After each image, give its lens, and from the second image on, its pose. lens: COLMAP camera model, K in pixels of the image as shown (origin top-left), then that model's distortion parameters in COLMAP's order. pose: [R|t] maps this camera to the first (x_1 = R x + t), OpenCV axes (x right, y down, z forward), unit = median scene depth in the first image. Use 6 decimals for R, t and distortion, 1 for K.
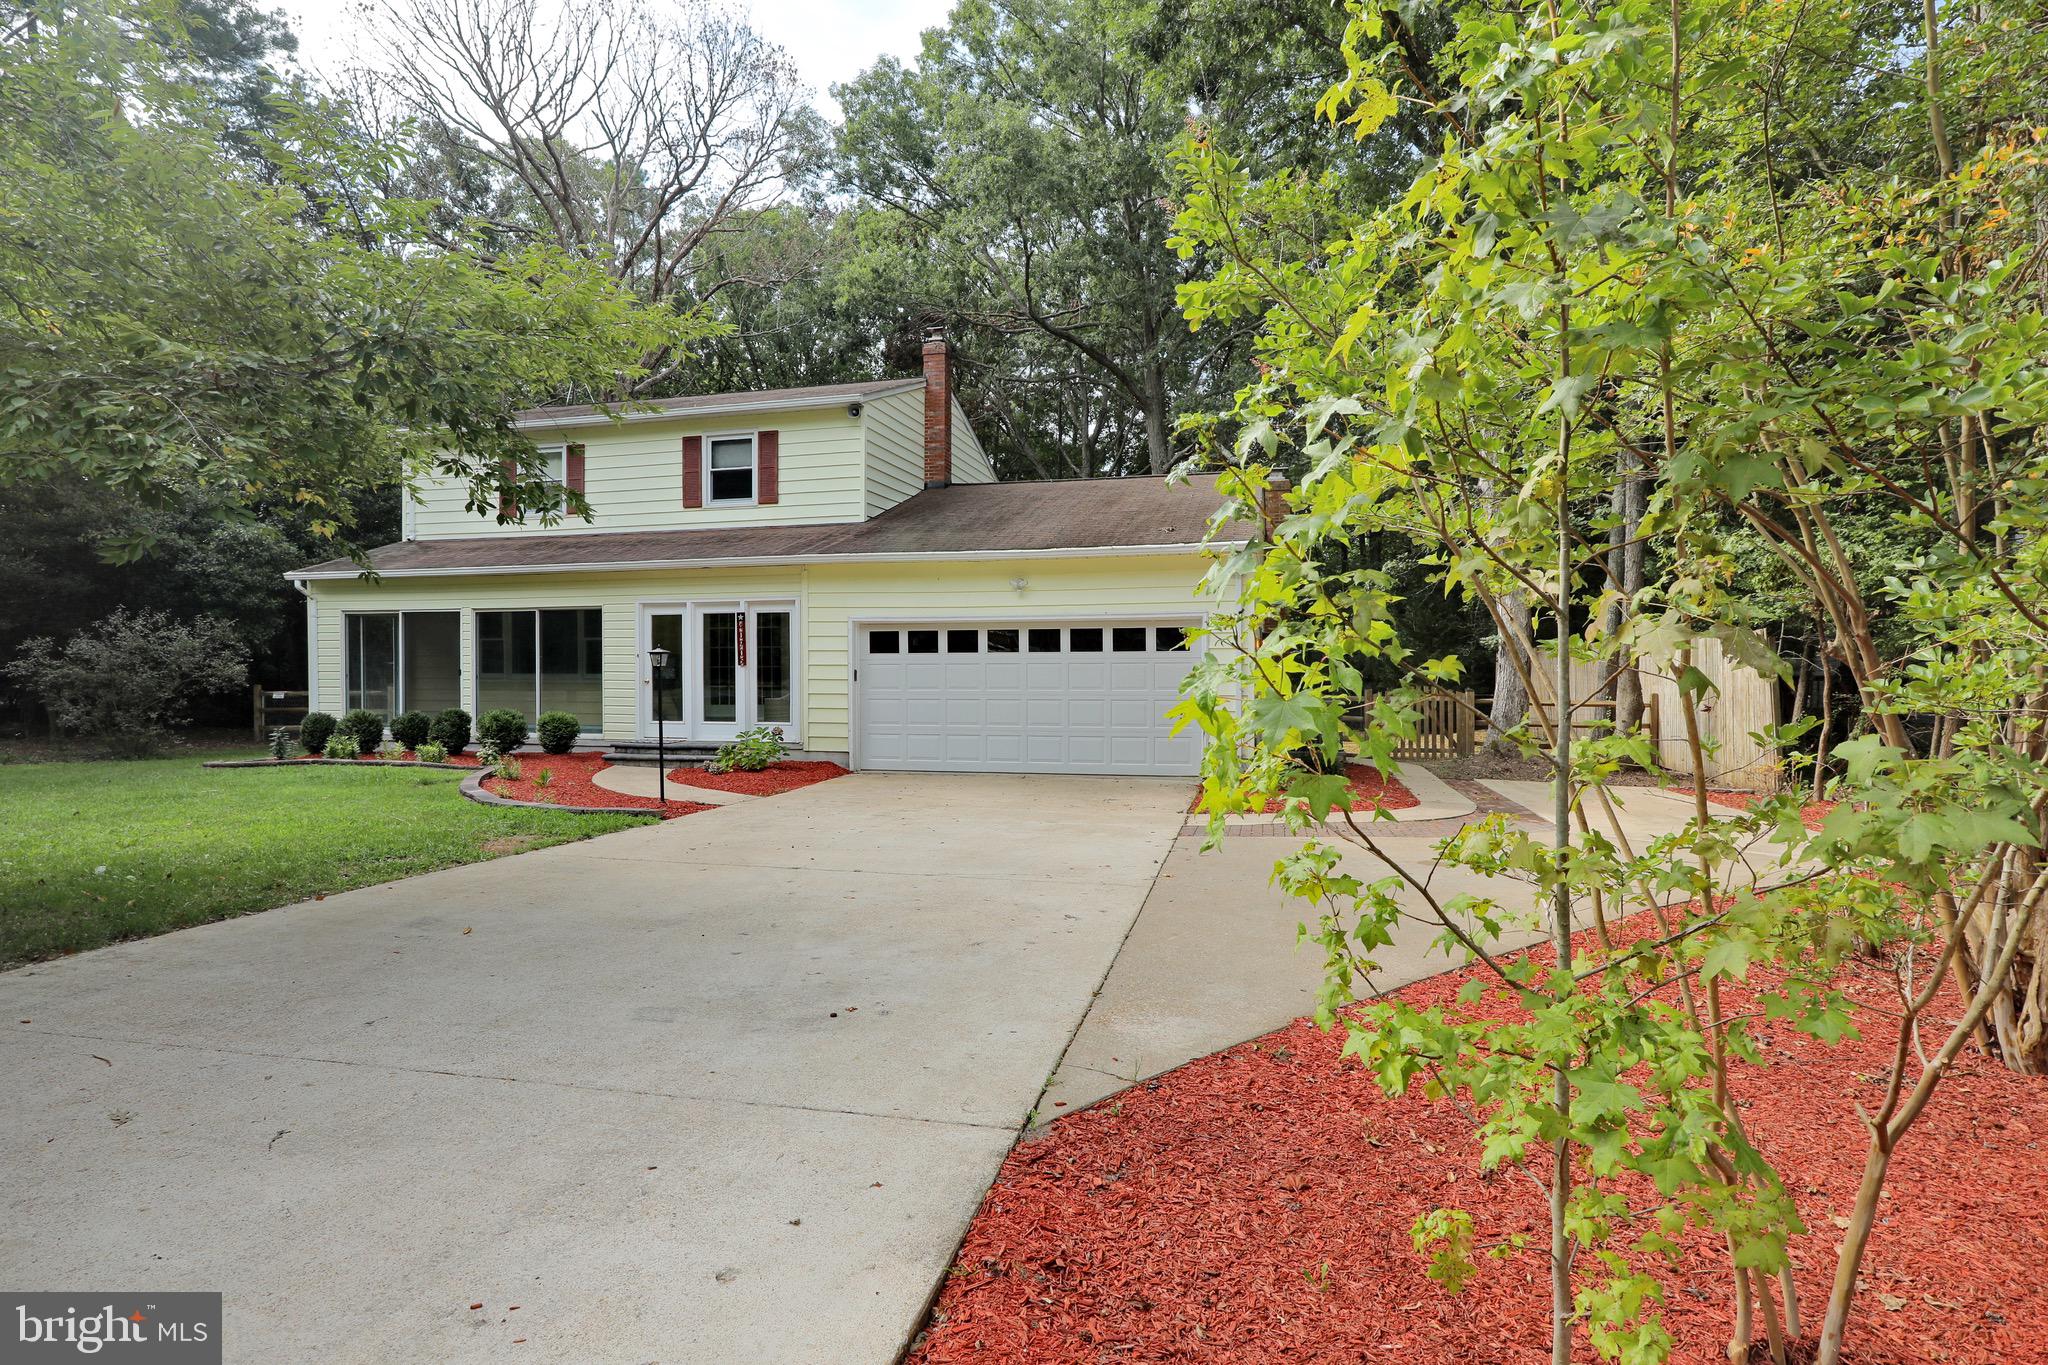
lens RADIAL K [[1046.0, 0, 1011.1], [0, 1046.0, 680.7], [0, 0, 1]] dist [-0.003529, -0.000182]
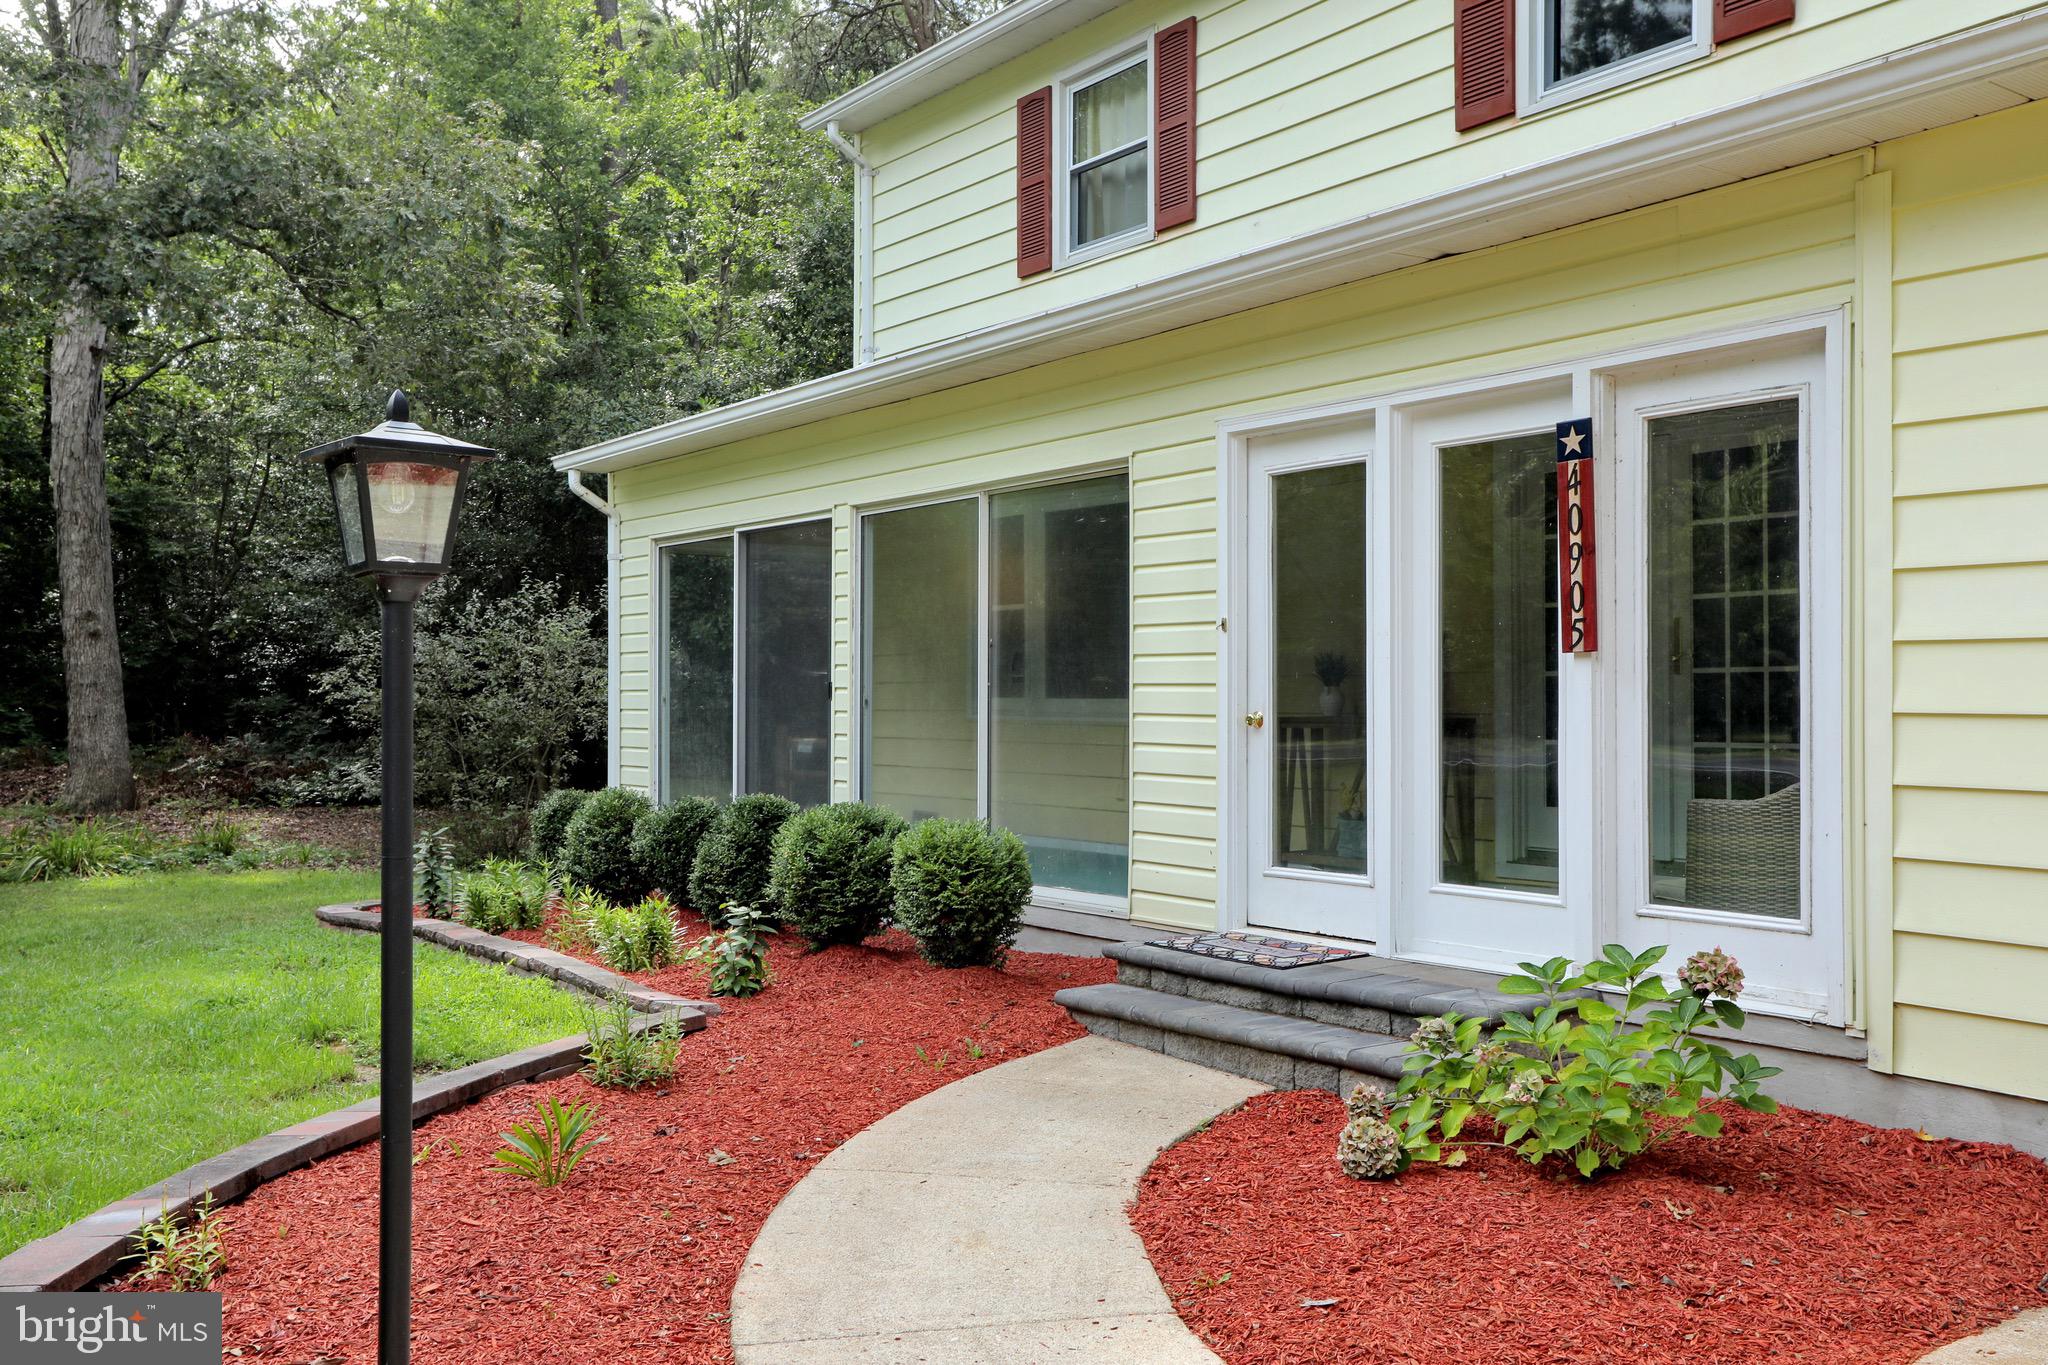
lens RADIAL K [[1794.3, 0, 1020.8], [0, 1794.3, 694.3], [0, 0, 1]] dist [-0.003978, 0.001492]
pose [[0.777140, -0.001215, -0.629326, -0.099280], [-0.011948, 0.999789, -0.016685, 0.002681], [0.629214, 0.020486, 0.776962, 0.581815]]
